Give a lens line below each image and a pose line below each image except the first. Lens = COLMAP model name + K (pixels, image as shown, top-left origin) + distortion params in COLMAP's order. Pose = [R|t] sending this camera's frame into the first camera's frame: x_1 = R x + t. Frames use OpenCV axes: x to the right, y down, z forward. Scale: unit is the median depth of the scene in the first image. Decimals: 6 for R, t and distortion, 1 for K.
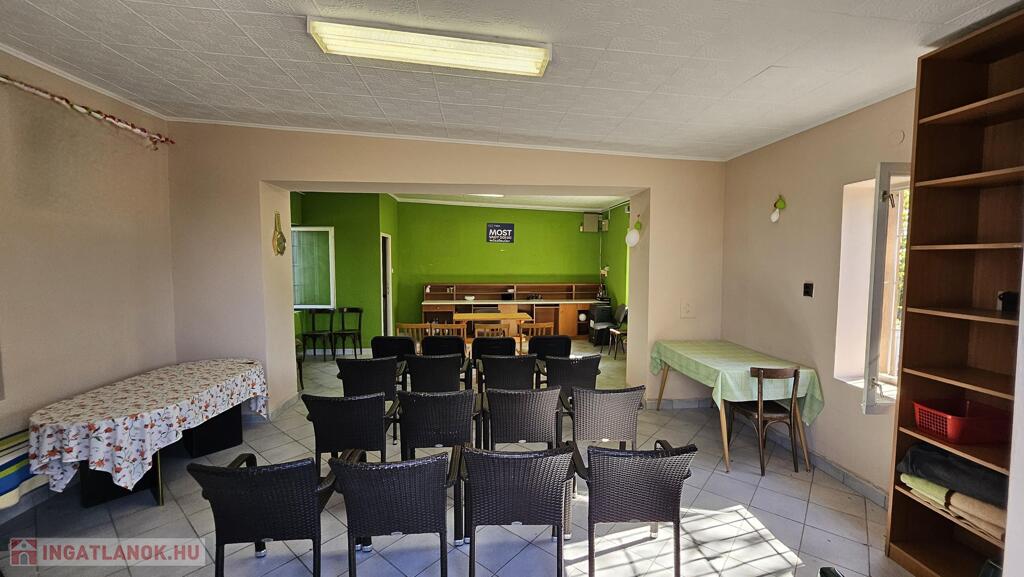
lens RADIAL K [[407.0, 0, 511.9], [0, 407.0, 288.1], [0, 0, 1]] dist [-0.009843, -0.000126]
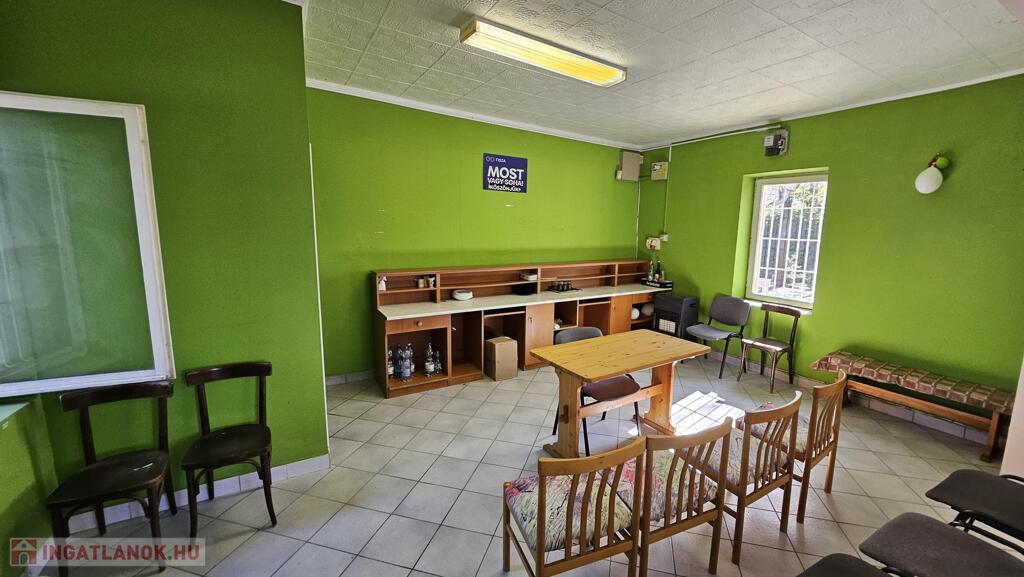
lens RADIAL K [[407.0, 0, 519.1], [0, 407.0, 286.9], [0, 0, 1]] dist [-0.009843, -0.000126]
pose [[0.898965, -0.059932, 0.433900, -0.267213], [0.020902, 0.995336, 0.094175, -0.035357], [-0.437521, -0.075591, 0.896025, 0.498519]]
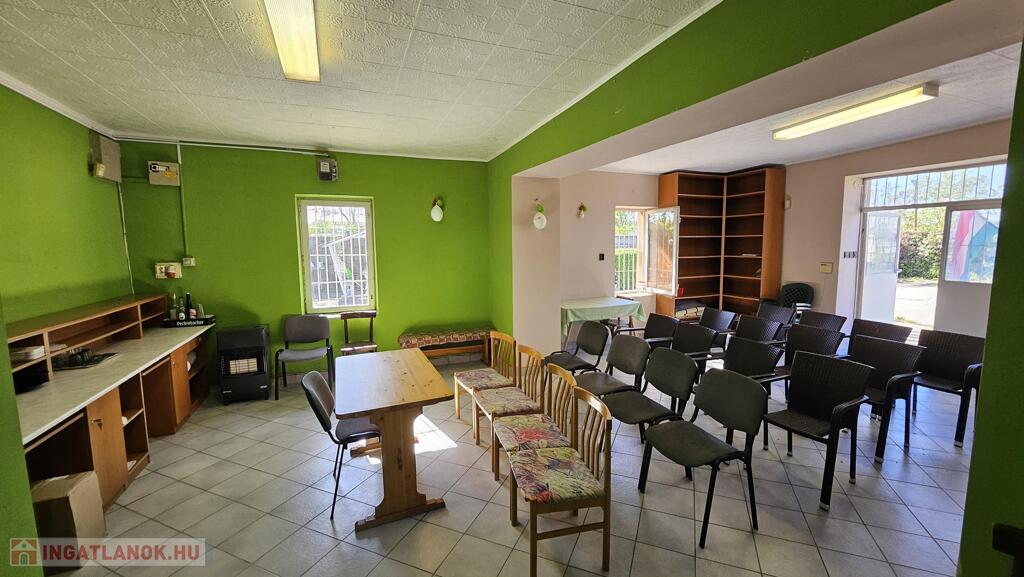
lens RADIAL K [[407.0, 0, 517.9], [0, 407.0, 285.4], [0, 0, 1]] dist [-0.009843, -0.000126]
pose [[-0.325292, -0.098332, 0.940487, -0.377781], [0.071998, 0.989116, 0.128319, -0.053394], [-0.942869, 0.109454, -0.314672, 0.763844]]
